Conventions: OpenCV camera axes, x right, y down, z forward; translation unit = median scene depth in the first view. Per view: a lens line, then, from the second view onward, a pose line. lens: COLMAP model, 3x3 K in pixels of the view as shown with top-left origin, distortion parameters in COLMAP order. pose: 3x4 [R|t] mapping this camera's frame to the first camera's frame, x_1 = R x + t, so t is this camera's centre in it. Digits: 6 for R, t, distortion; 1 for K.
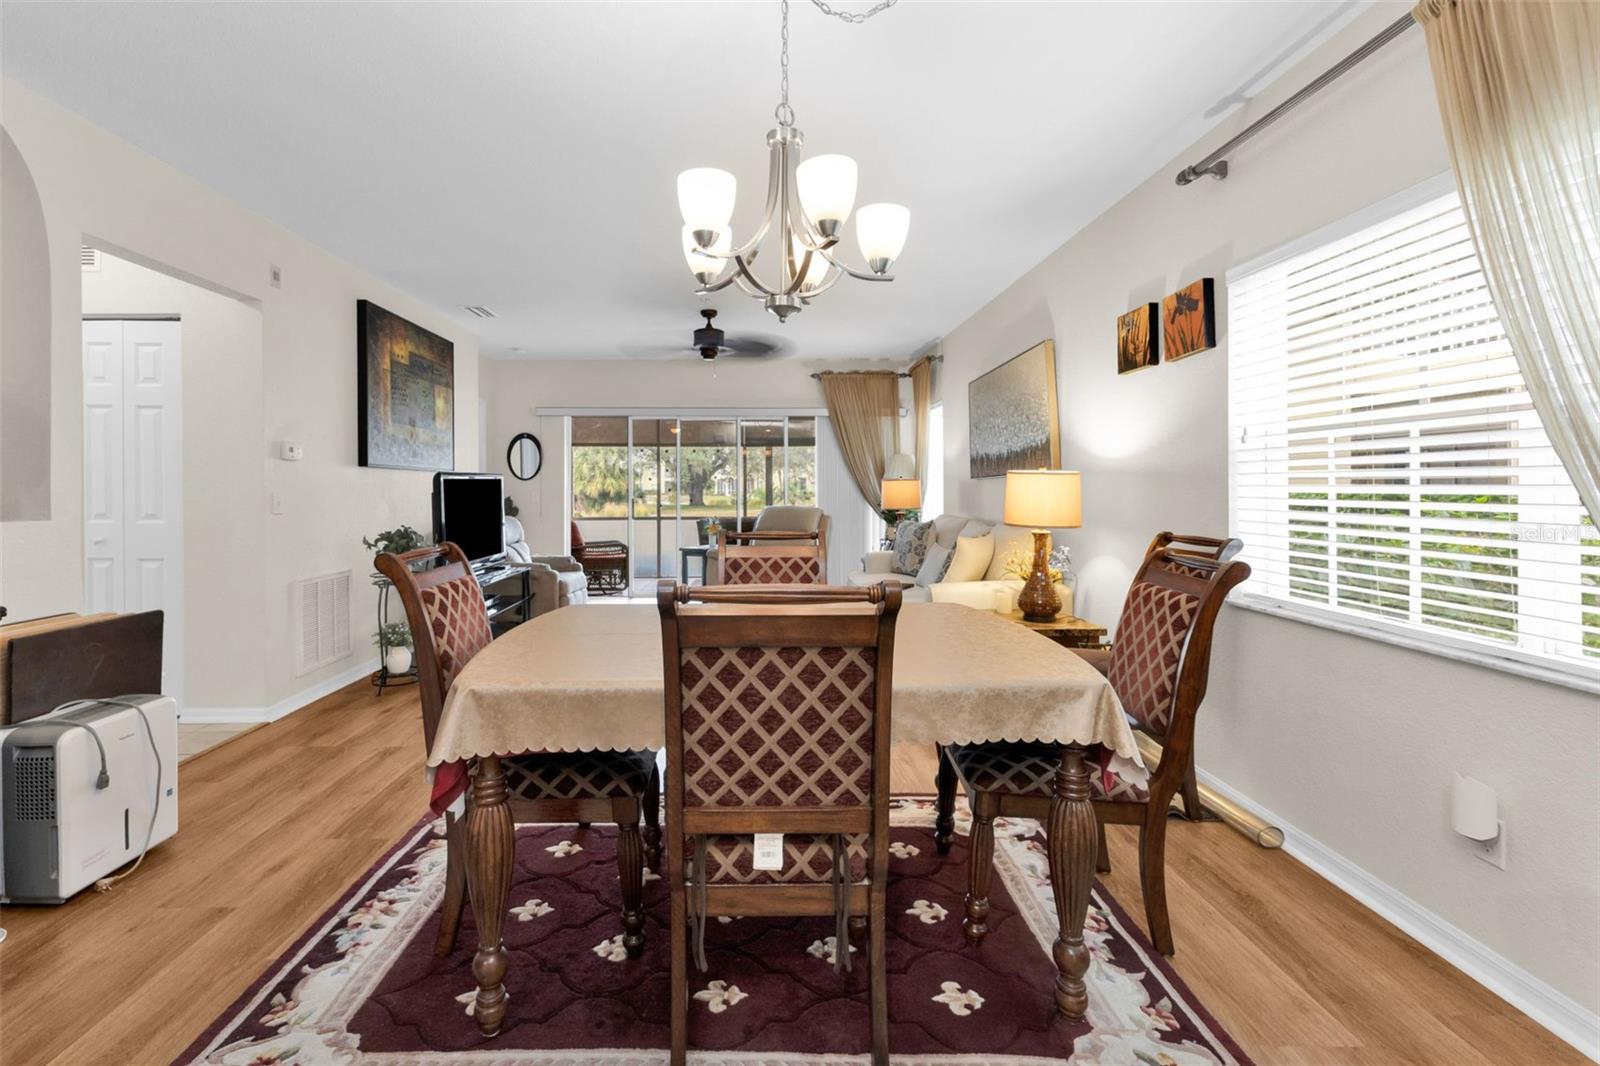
lens RADIAL K [[680.2, 0, 740.4], [0, 680.2, 488.4], [0, 0, 1]] dist [0.022572, 0.000267]
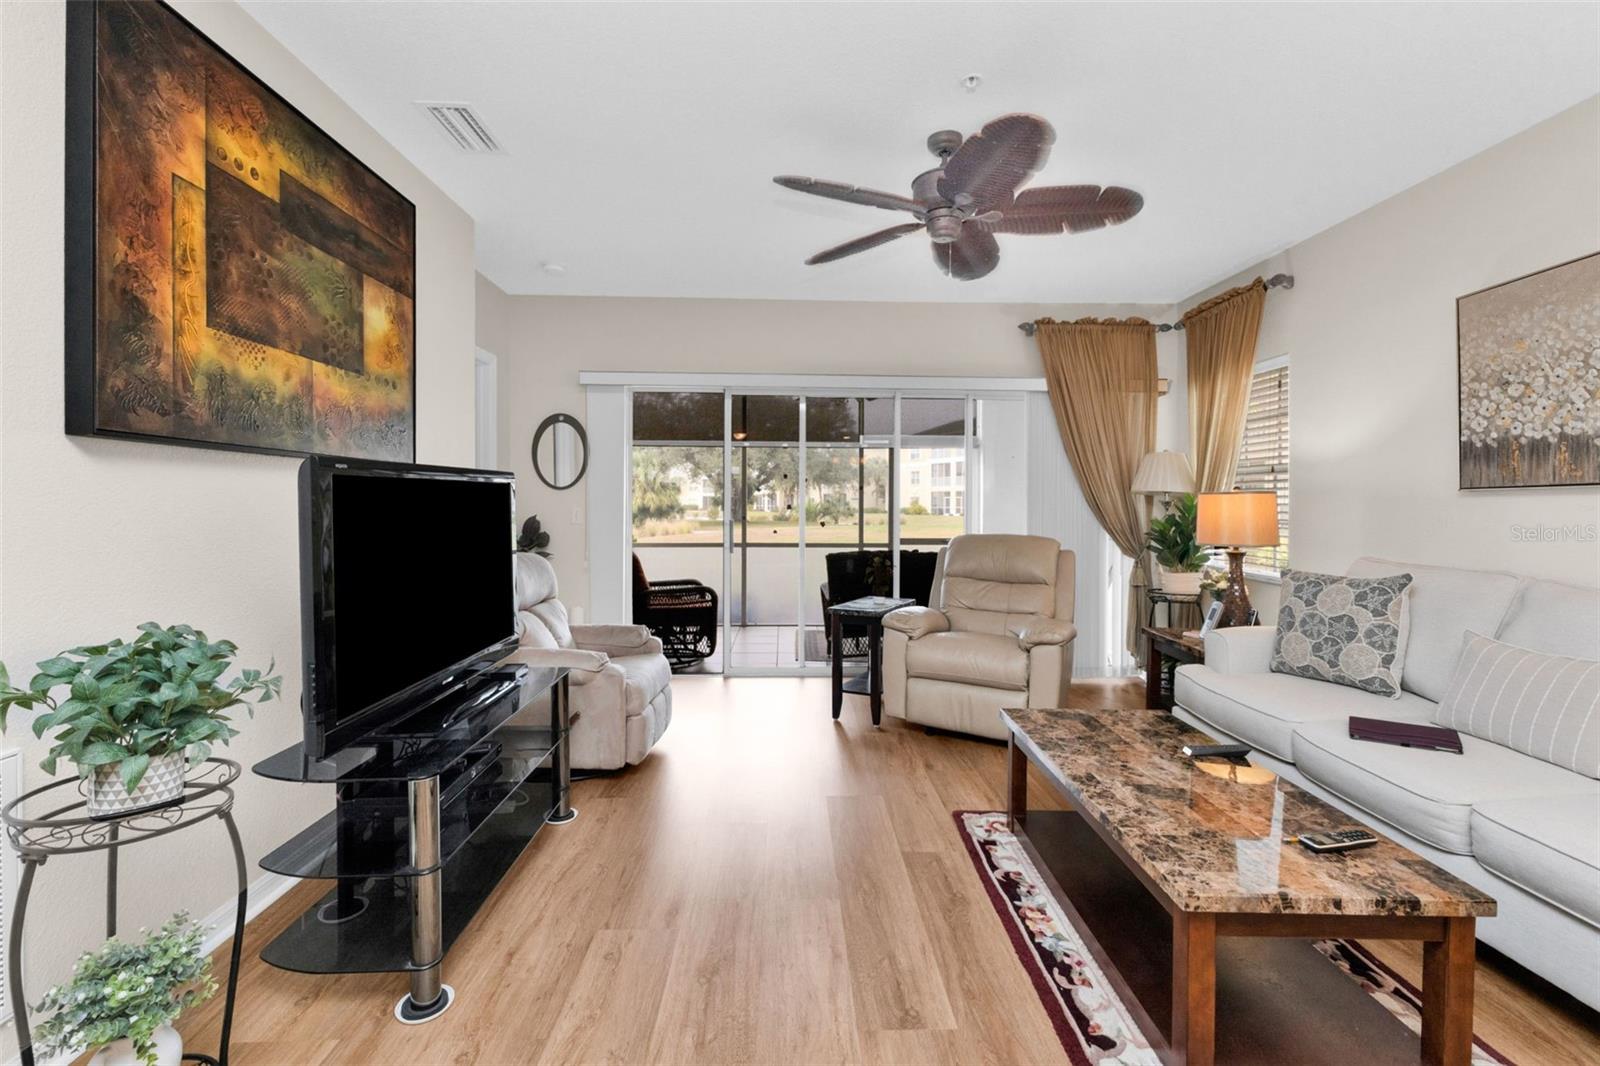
lens RADIAL K [[699.3, 0, 798.7], [0, 699.3, 509.1], [0, 0, 1]] dist [0.000048, 0.000237]
pose [[0.999742, 0.006369, 0.021813, -0.151468], [-0.006522, 0.999954, 0.006963, -0.000650], [-0.021768, -0.007104, 0.999738, 0.481391]]
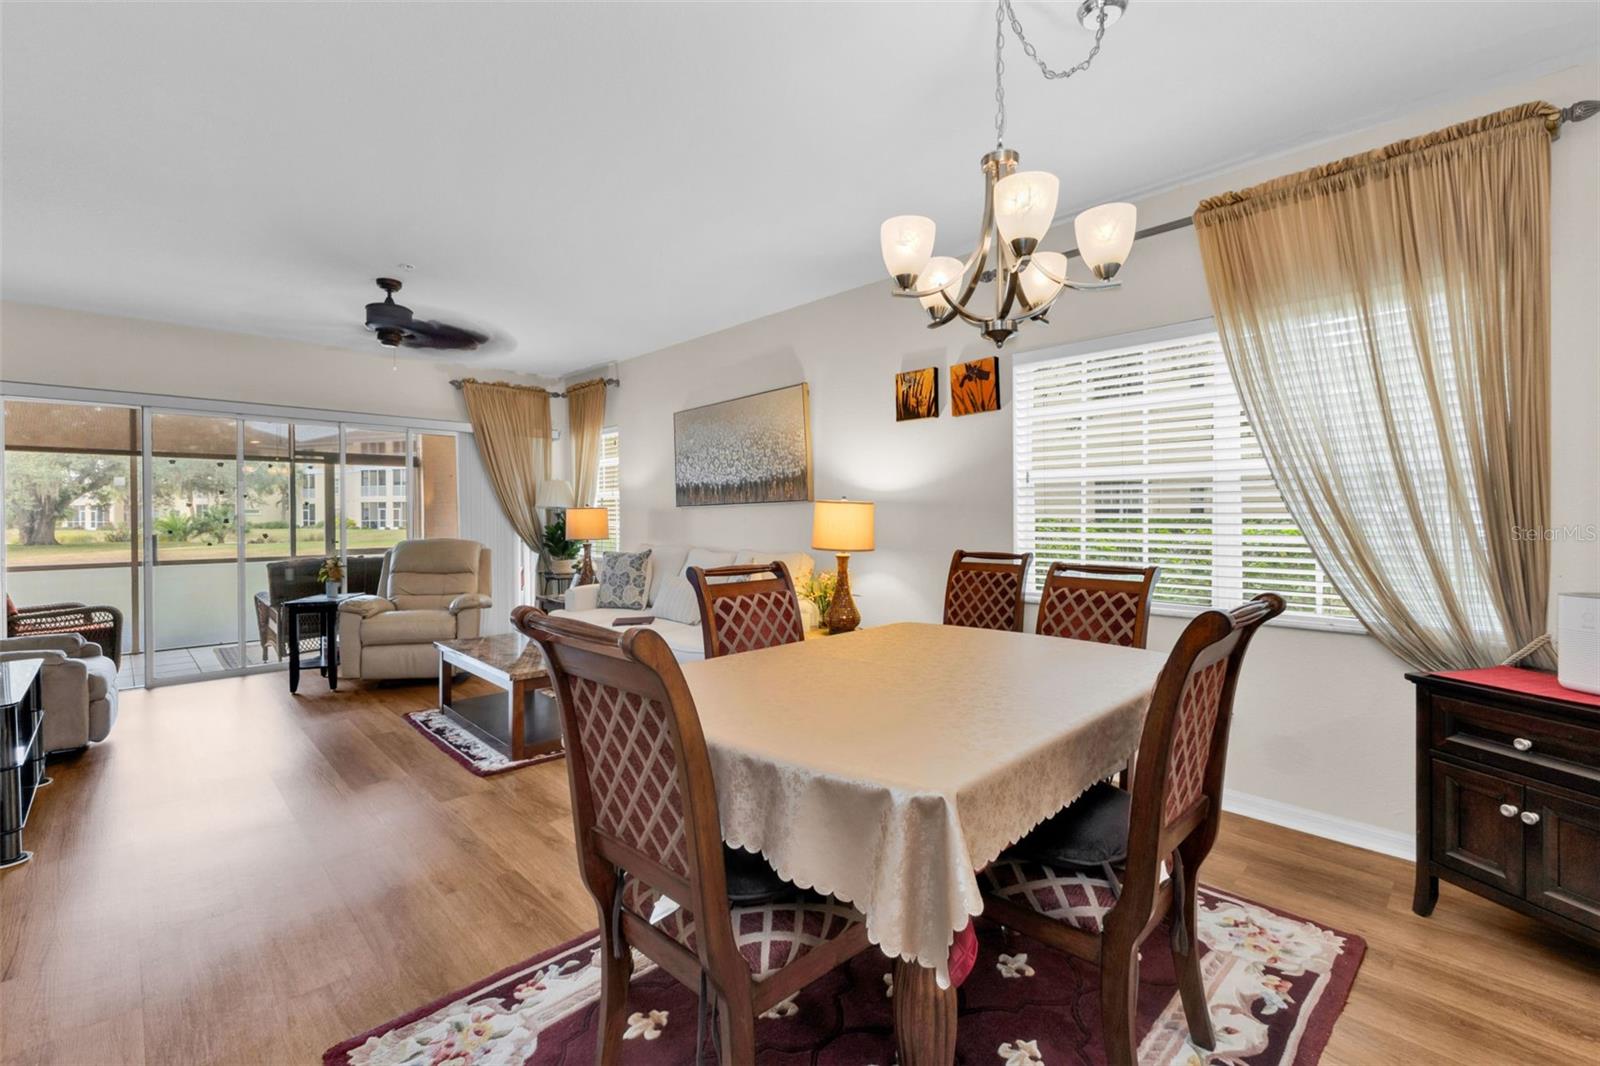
lens RADIAL K [[692.8, 0, 786.1], [0, 692.8, 520.6], [0, 0, 1]] dist [-0.000167, 0.000045]
pose [[0.725811, -0.009085, 0.687835, -0.242670], [0.005307, 0.999957, 0.007608, -0.001506], [-0.687874, -0.001872, 0.725828, 0.141573]]
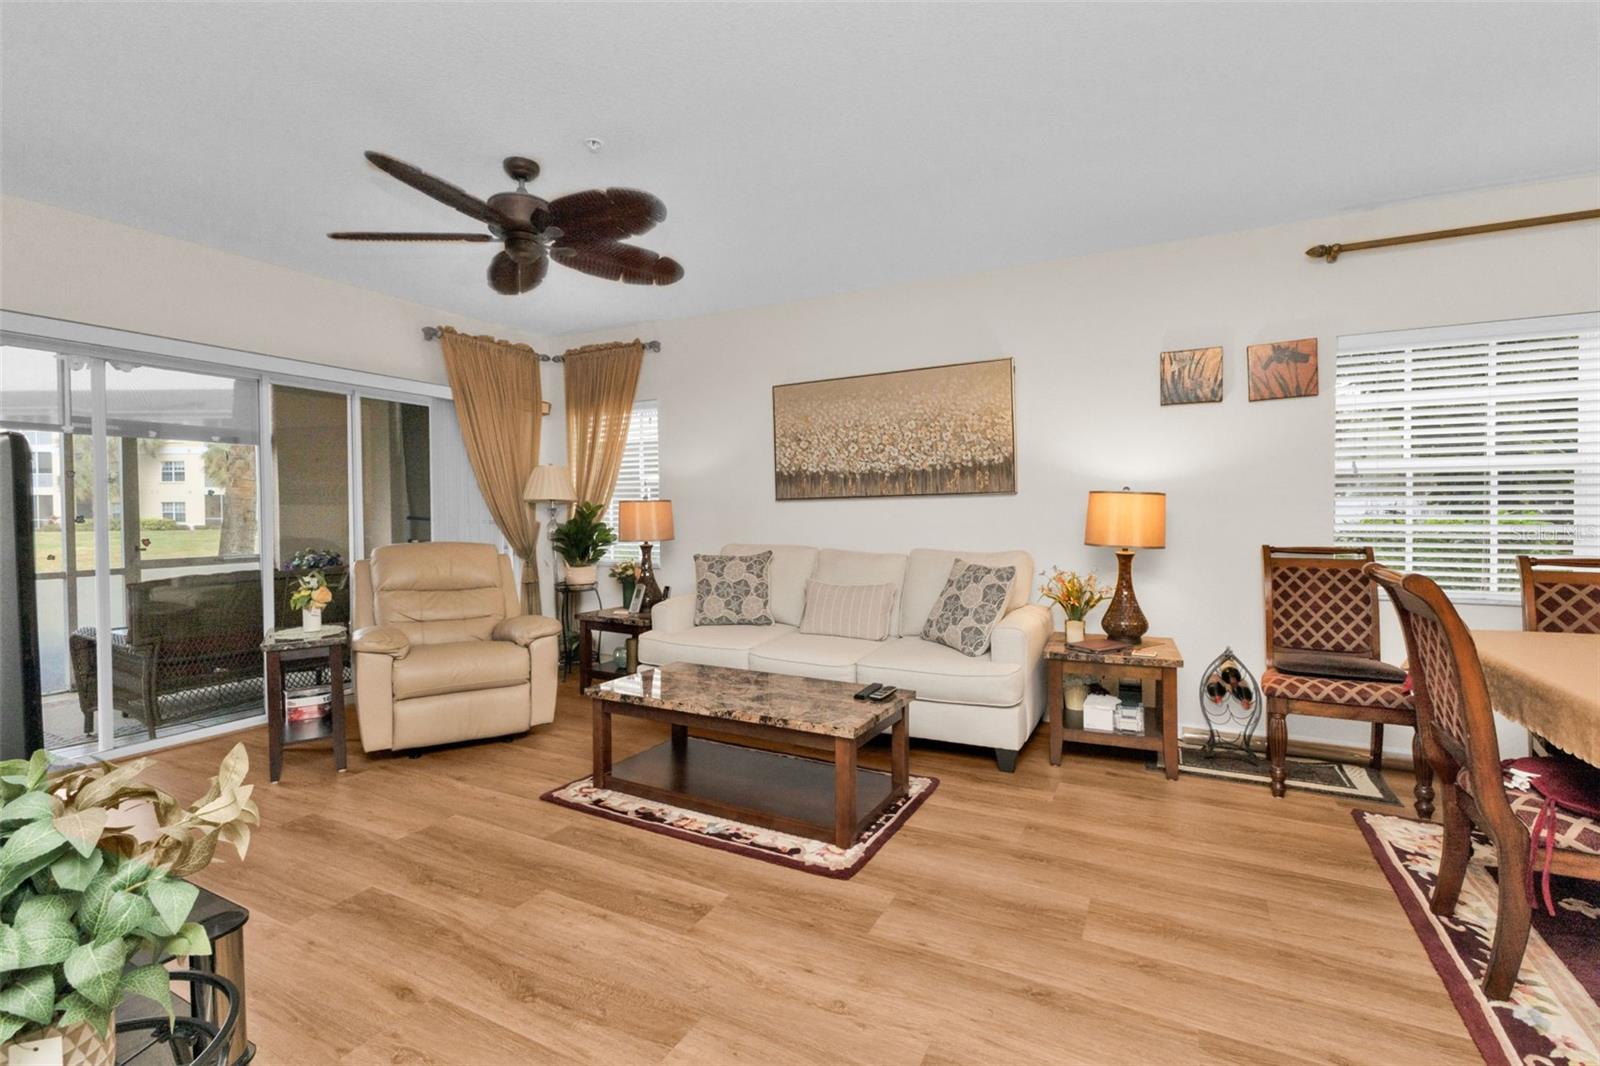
lens RADIAL K [[696.9, 0, 804.0], [0, 696.9, 518.9], [0, 0, 1]] dist [0.000243, 0.000532]
pose [[0.471002, -0.014444, 0.882014, -0.390852], [0.006781, 0.999896, 0.012753, -0.001462], [-0.882106, -0.000026, 0.471051, 0.541076]]
